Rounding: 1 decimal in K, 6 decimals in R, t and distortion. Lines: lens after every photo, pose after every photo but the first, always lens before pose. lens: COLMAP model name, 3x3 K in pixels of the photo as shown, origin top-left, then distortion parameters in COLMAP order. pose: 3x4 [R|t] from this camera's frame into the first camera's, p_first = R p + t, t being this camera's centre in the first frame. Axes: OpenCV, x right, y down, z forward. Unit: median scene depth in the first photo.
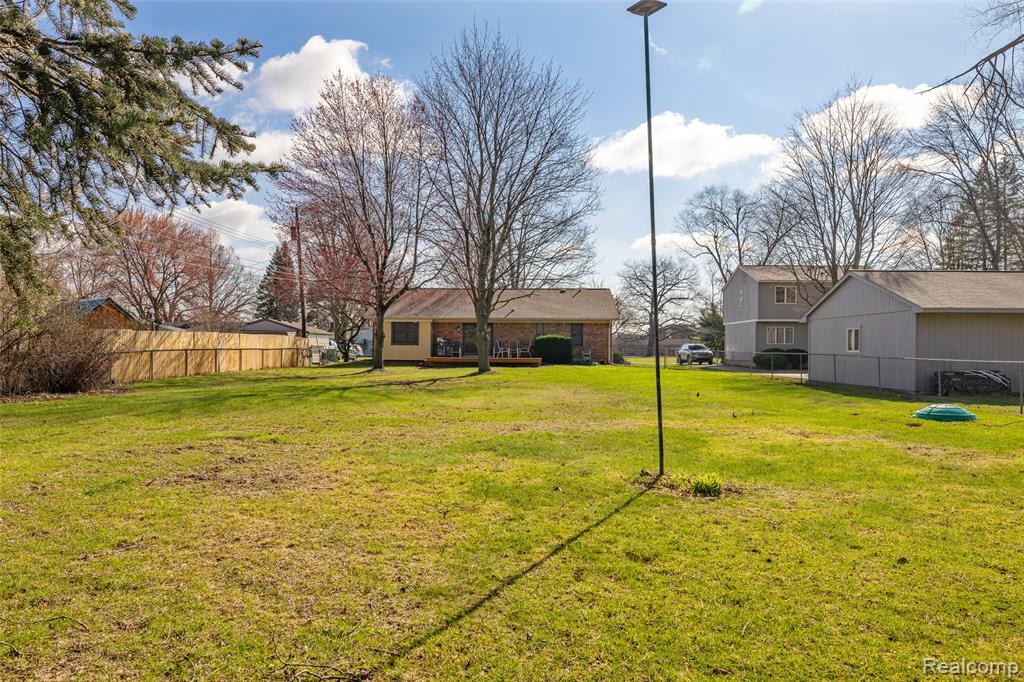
lens RADIAL K [[726.8, 0, 512.6], [0, 726.8, 343.0], [0, 0, 1]] dist [0.007953, 0.000283]
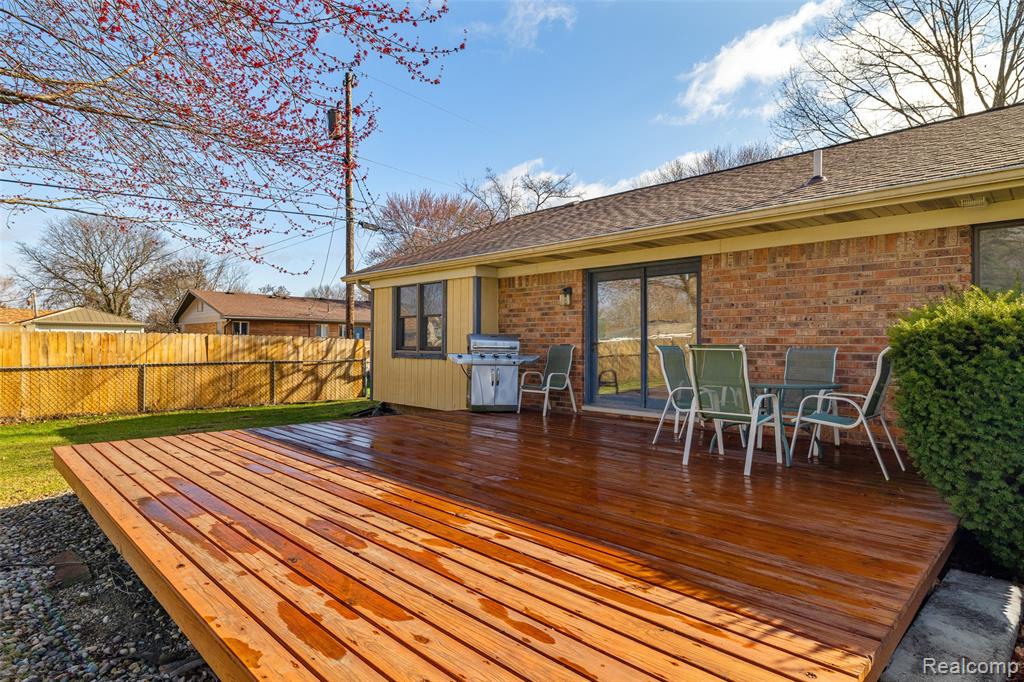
lens RADIAL K [[536.0, 0, 522.4], [0, 536.0, 344.0], [0, 0, 1]] dist [0.008059, 0.000300]
pose [[0.719348, -0.000836, -0.694649, 0.044118], [0.003347, 0.999992, 0.002263, -0.003255], [0.694642, -0.003952, 0.719345, 0.859582]]
